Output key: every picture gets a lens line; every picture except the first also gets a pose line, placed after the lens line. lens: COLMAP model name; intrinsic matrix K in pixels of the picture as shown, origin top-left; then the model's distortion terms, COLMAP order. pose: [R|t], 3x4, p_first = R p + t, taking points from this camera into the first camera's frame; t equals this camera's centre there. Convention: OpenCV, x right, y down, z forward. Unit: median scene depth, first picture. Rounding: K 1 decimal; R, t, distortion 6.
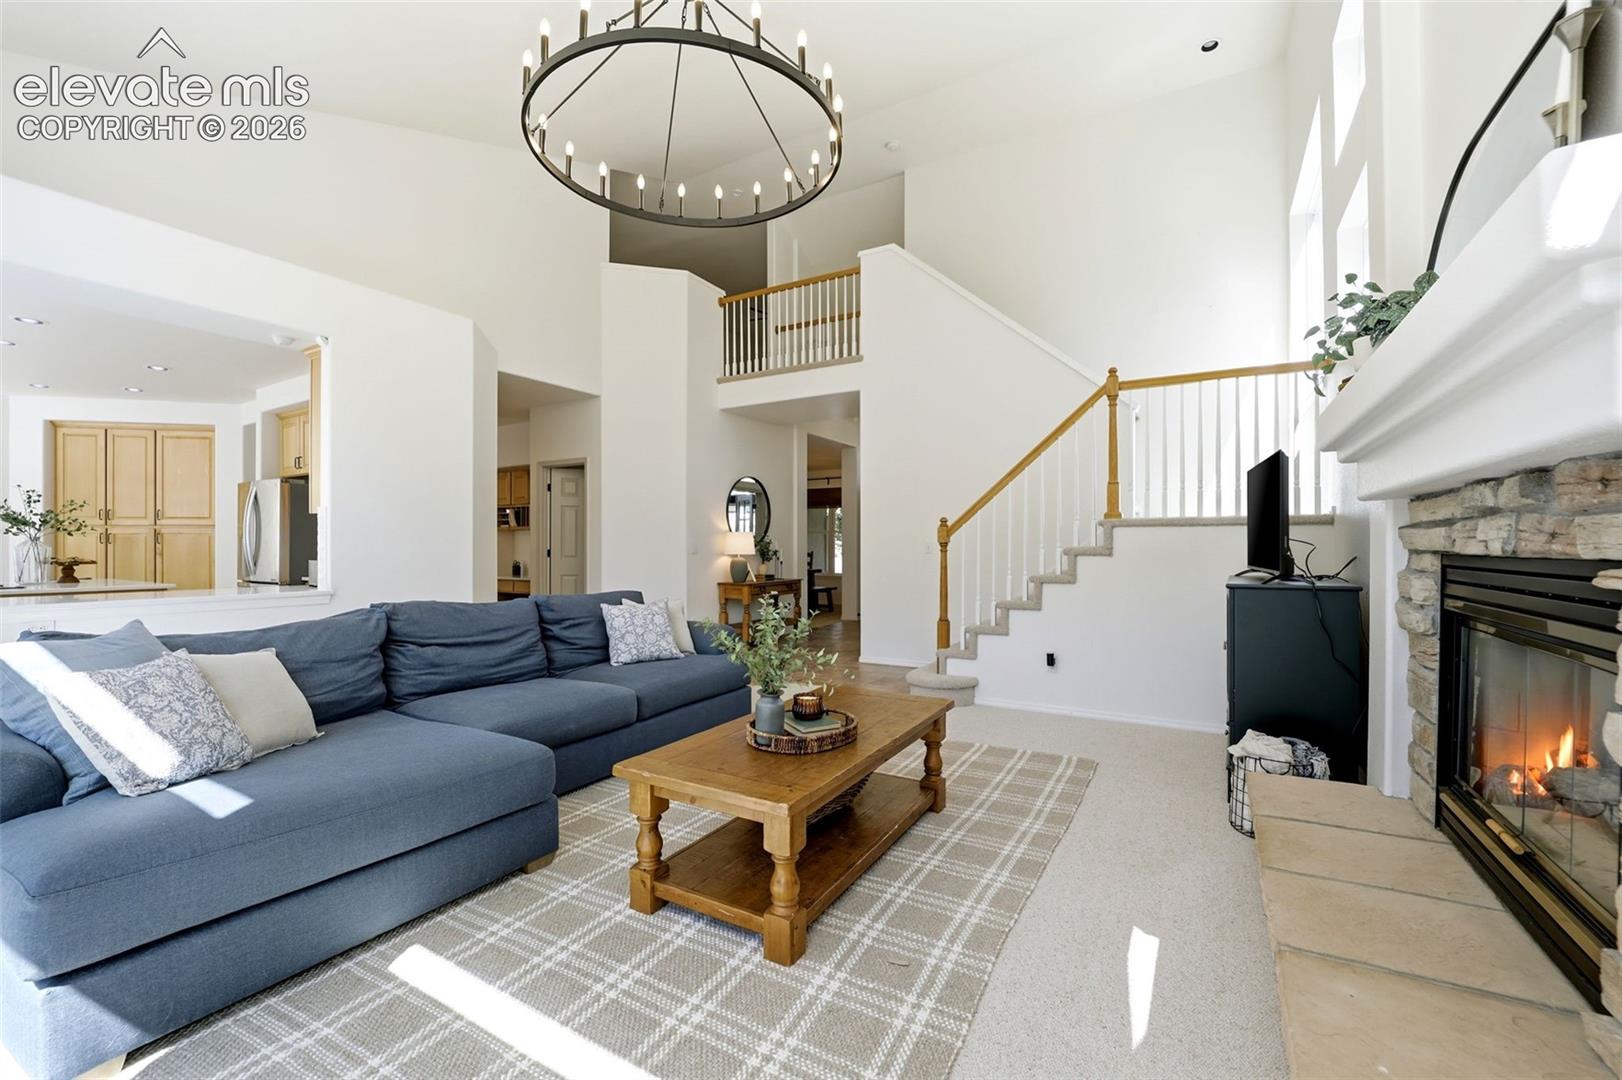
lens RADIAL K [[666.1, 0, 806.4], [0, 666.1, 544.3], [0, 0, 1]] dist [-0.025743, 0.002287]
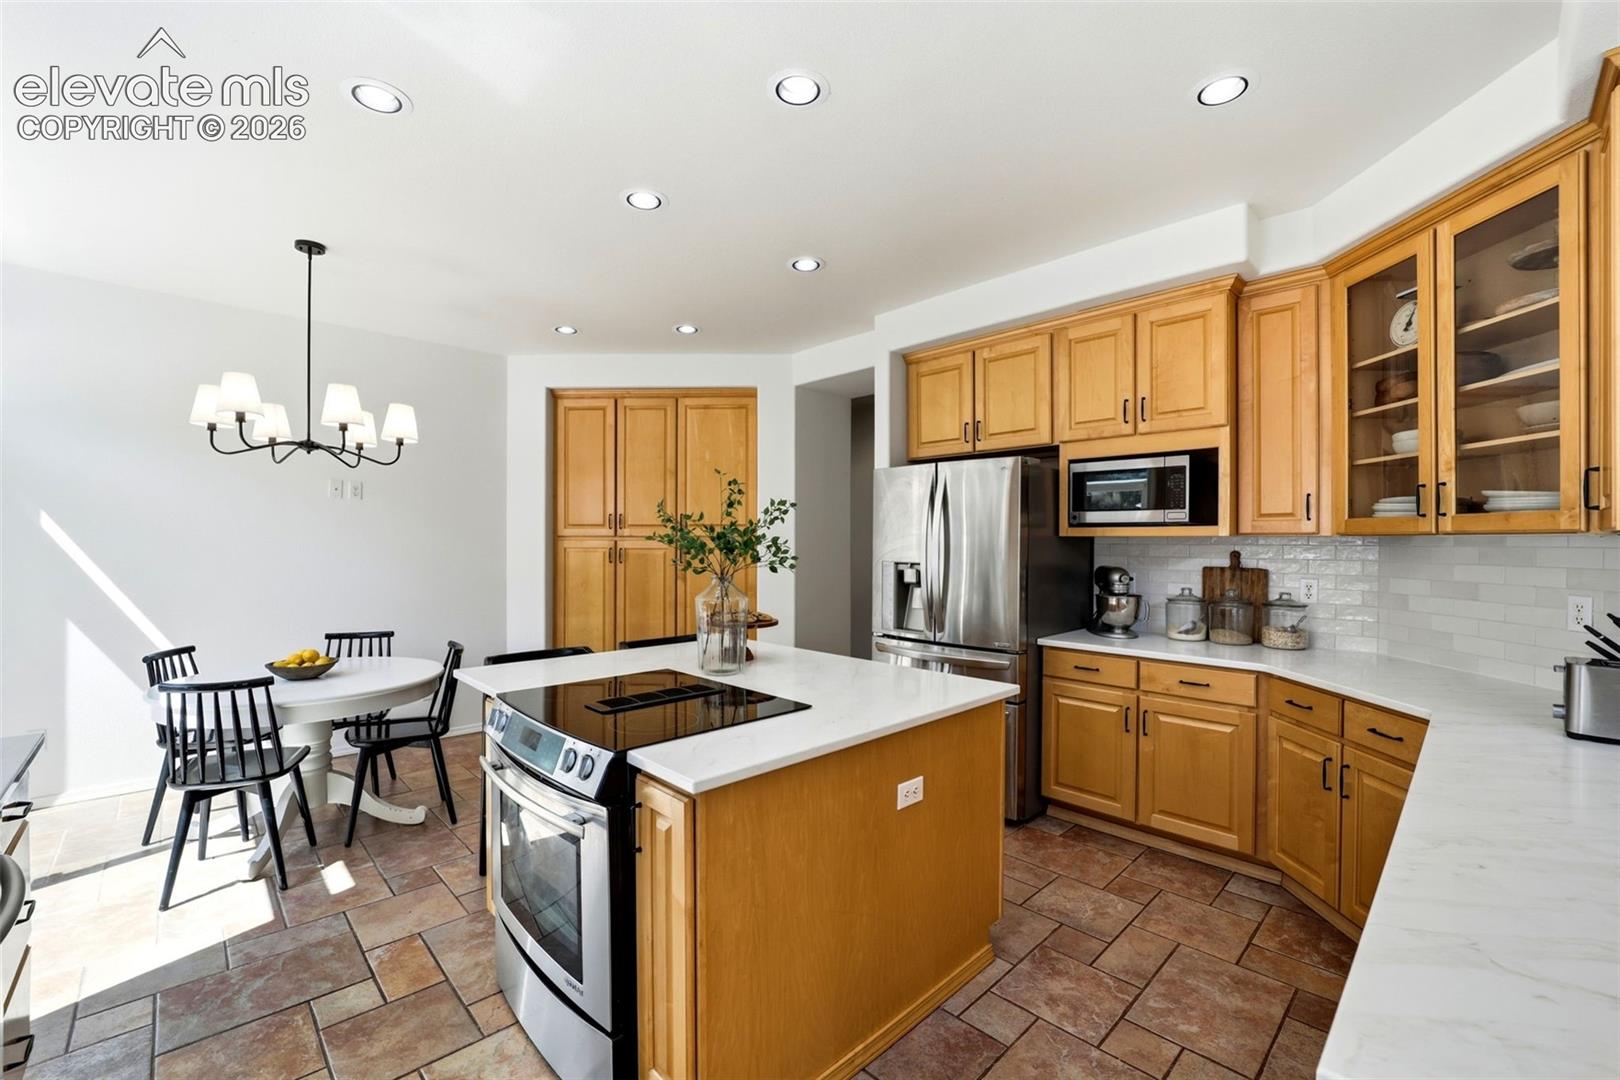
lens RADIAL K [[665.3, 0, 806.6], [0, 665.3, 541.3], [0, 0, 1]] dist [-0.025743, 0.002287]
pose [[0.968153, -0.000995, -0.250357, -0.718906], [0.001691, 0.999995, 0.002565, -0.028100], [0.250354, -0.002907, 0.968150, 0.373028]]
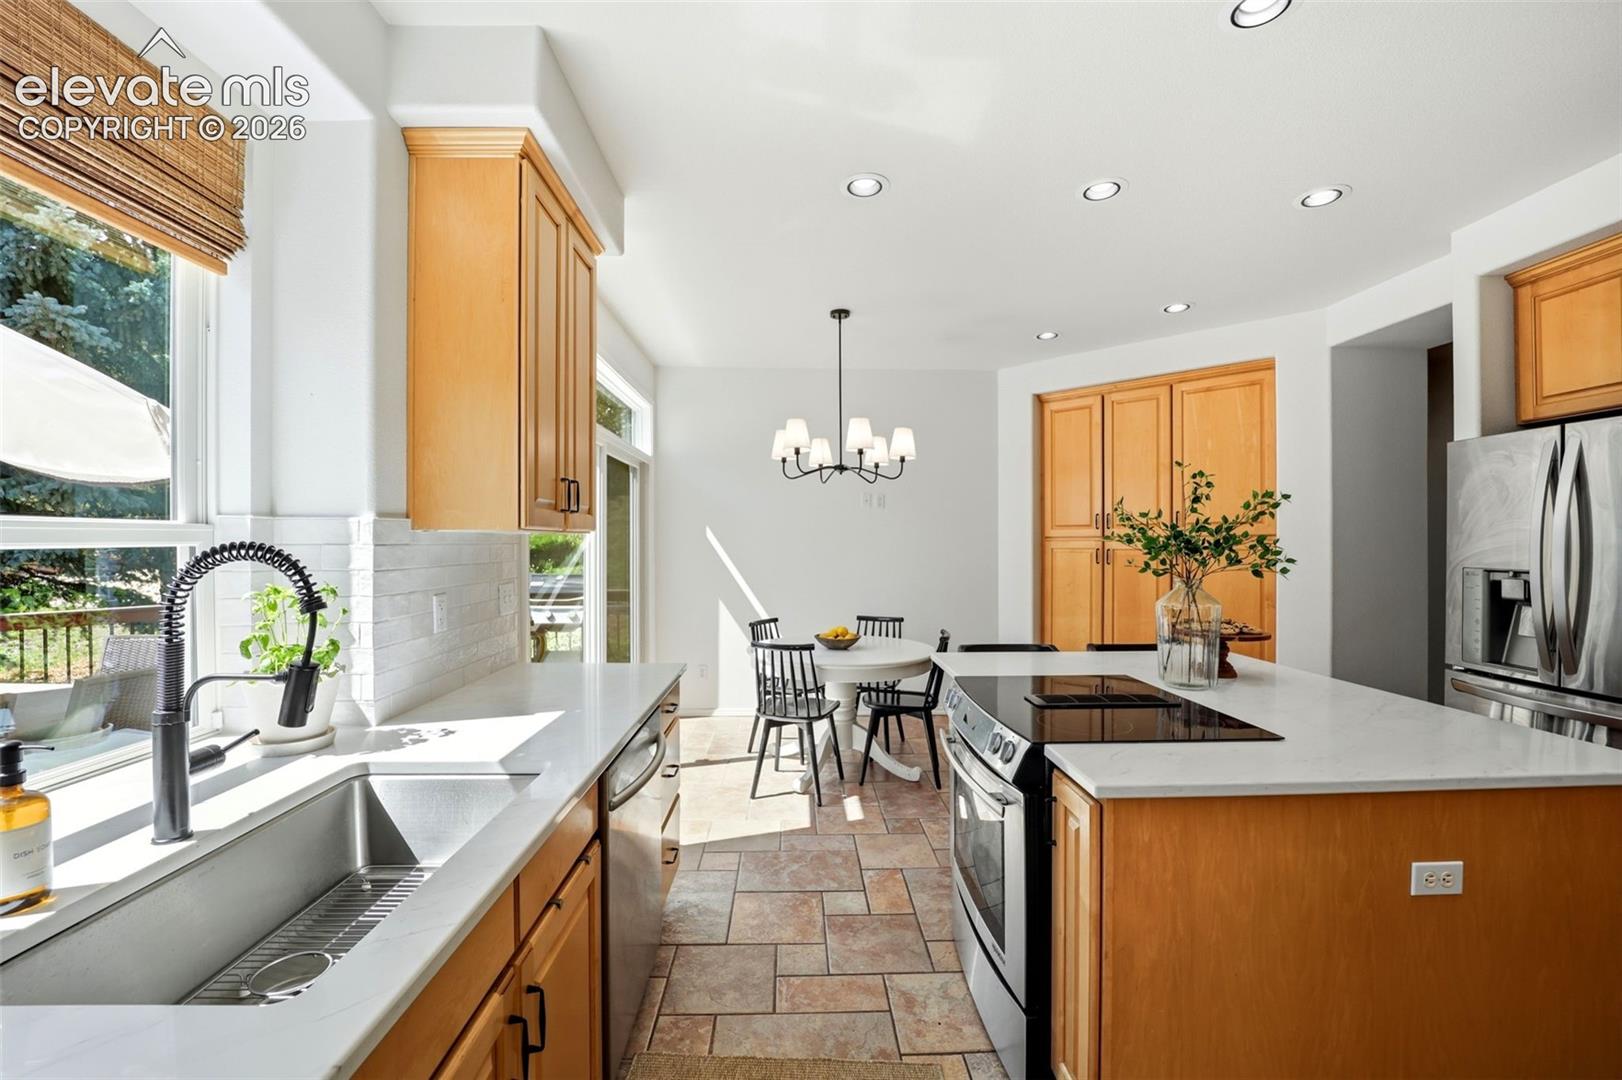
lens RADIAL K [[666.1, 0, 814.0], [0, 666.1, 542.0], [0, 0, 1]] dist [-0.025743, 0.002287]
pose [[0.548410, -0.004060, -0.836199, -0.683757], [0.005929, 0.999982, -0.000967, -0.027482], [0.836188, -0.004428, 0.548425, 0.380725]]
